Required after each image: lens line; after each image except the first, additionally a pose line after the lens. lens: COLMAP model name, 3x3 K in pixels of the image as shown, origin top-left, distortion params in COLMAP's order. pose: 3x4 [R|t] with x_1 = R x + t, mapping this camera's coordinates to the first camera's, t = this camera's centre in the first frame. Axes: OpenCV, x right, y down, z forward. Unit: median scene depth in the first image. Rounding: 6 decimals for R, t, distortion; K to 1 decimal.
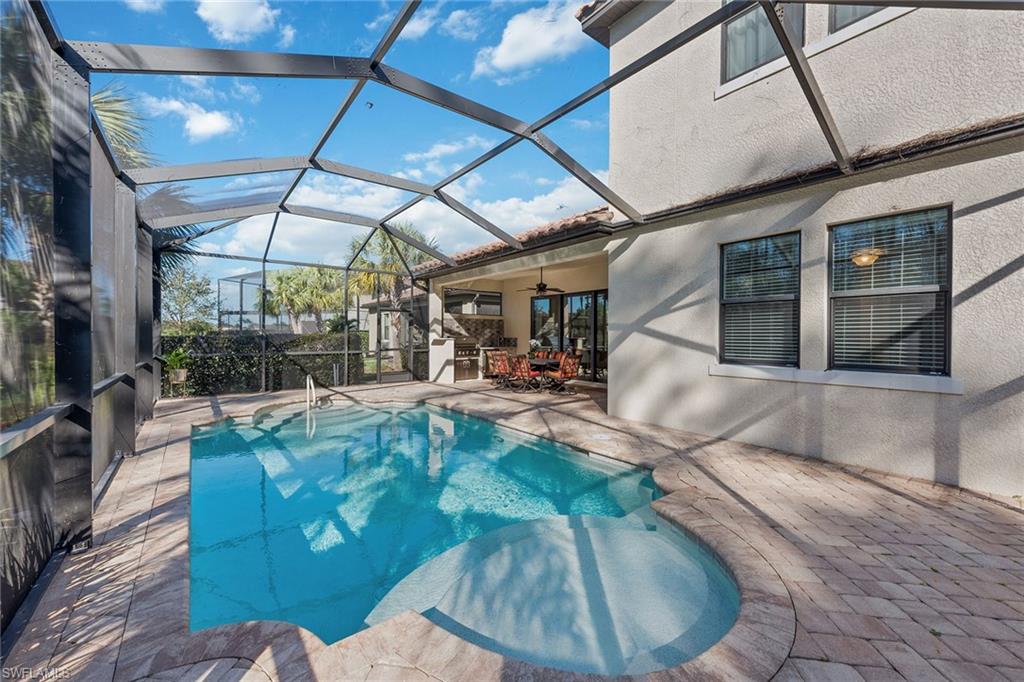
lens RADIAL K [[401.5, 0, 507.8], [0, 401.5, 337.6], [0, 0, 1]] dist [0.014726, -0.000141]
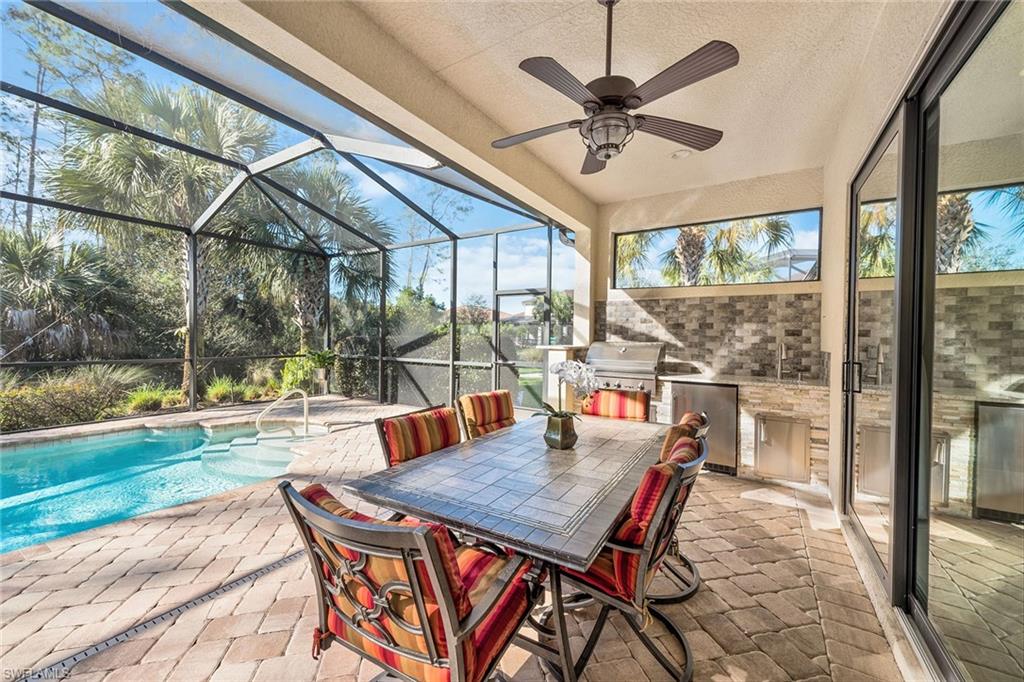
lens RADIAL K [[401.5, 0, 508.0], [0, 401.5, 338.5], [0, 0, 1]] dist [0.014726, -0.000141]
pose [[0.321555, 0.012845, -0.946804, 0.262616], [-0.012407, 0.999879, 0.009351, -0.012380], [0.946809, 0.008741, 0.321676, 0.866759]]
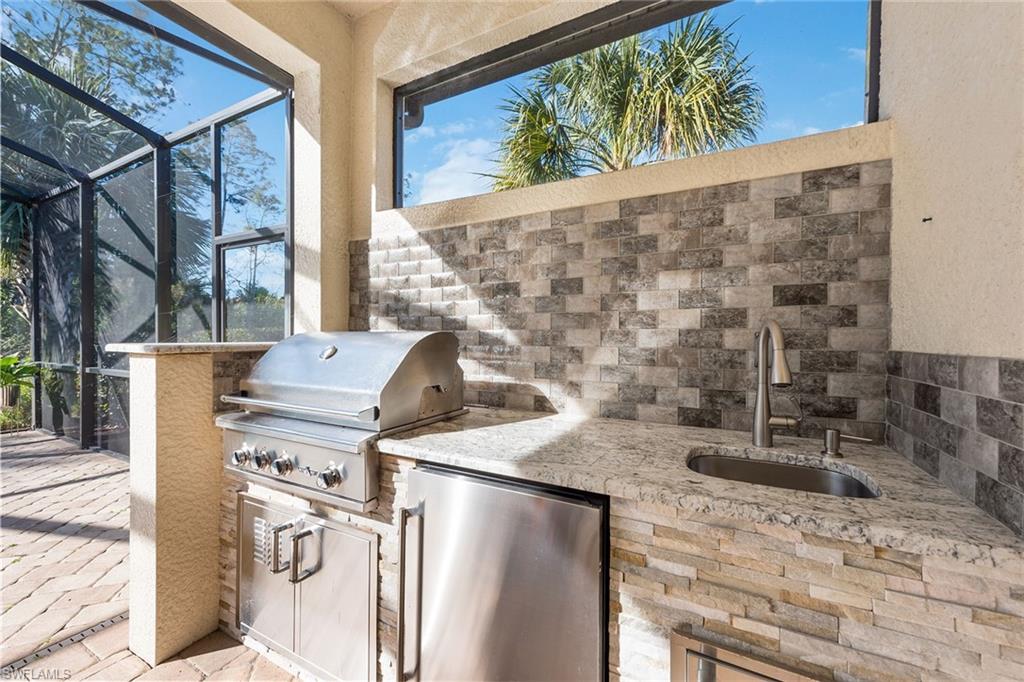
lens RADIAL K [[401.5, 0, 510.7], [0, 401.5, 338.5], [0, 0, 1]] dist [0.014726, -0.000141]
pose [[0.392139, 0.007531, -0.919875, 0.050752], [-0.004522, 0.999970, 0.006259, -0.004188], [0.919895, 0.001705, 0.392161, 1.136046]]
